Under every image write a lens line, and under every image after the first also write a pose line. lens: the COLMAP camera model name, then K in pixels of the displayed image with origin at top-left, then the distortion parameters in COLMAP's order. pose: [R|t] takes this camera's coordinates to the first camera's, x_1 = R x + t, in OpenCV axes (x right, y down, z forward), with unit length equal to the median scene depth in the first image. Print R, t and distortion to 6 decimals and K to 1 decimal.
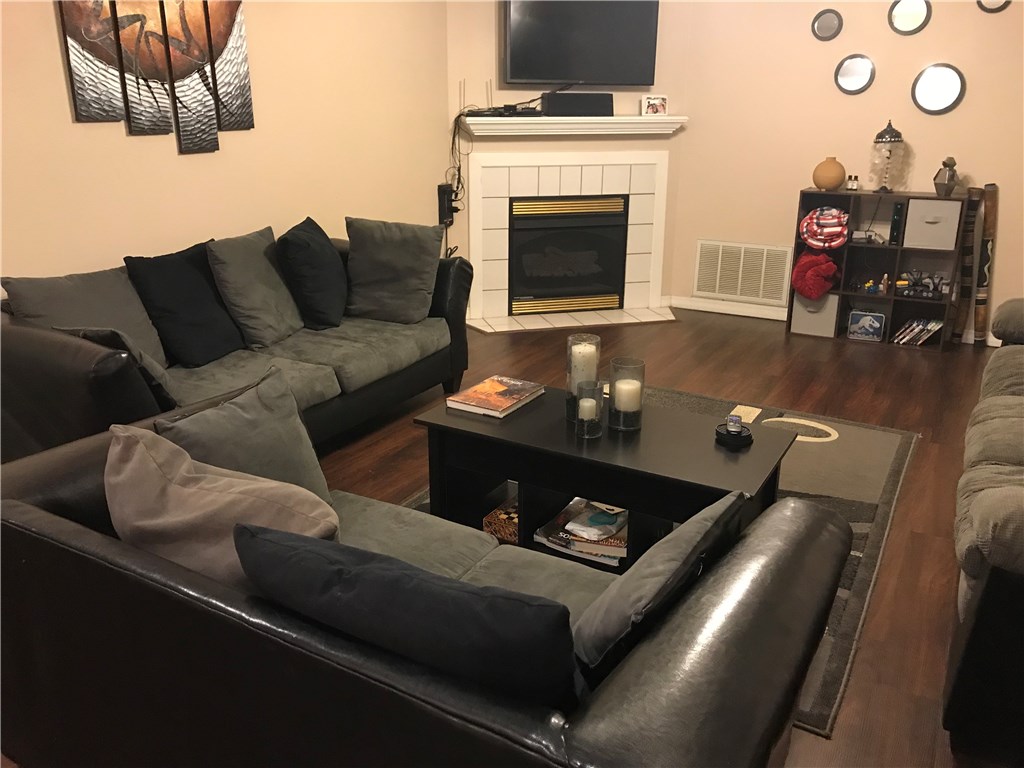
lens RADIAL K [[814.3, 0, 512.5], [0, 814.3, 385.4], [0, 0, 1]] dist [-0.004312, -0.006702]
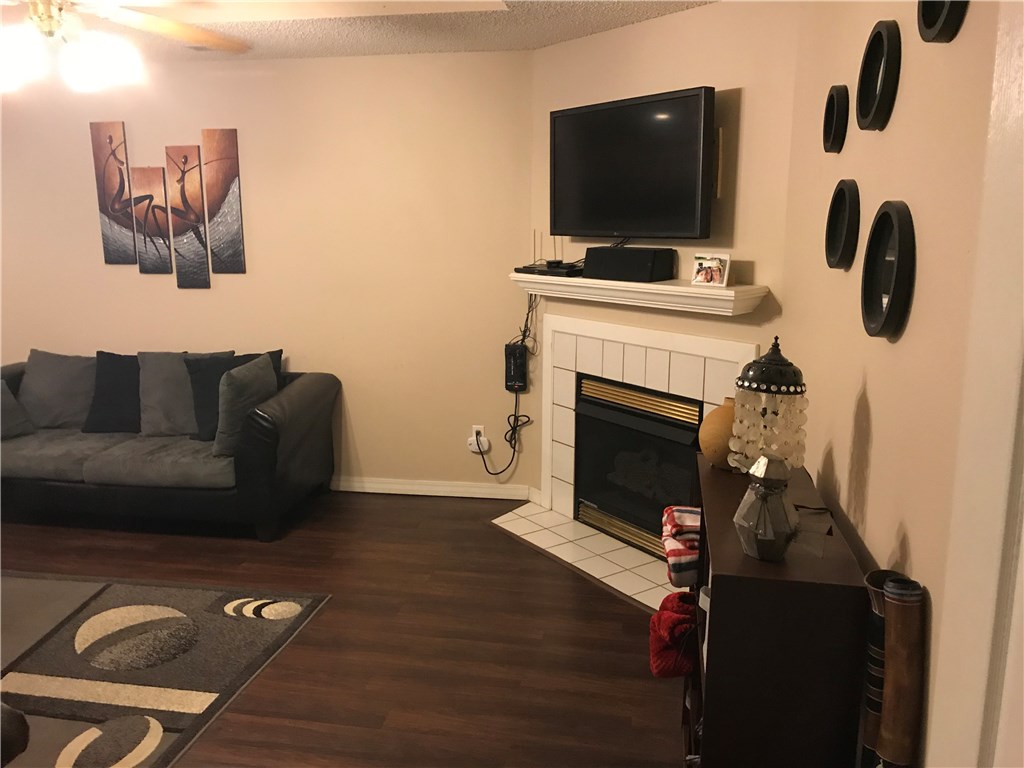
lens RADIAL K [[814.3, 0, 513.8], [0, 814.3, 381.8], [0, 0, 1]] dist [-0.004312, -0.006702]
pose [[0.359774, 0.179225, -0.915664, 1.031016], [-0.305726, 0.949844, 0.065792, -0.379557], [0.881530, 0.256272, 0.396523, 0.948349]]
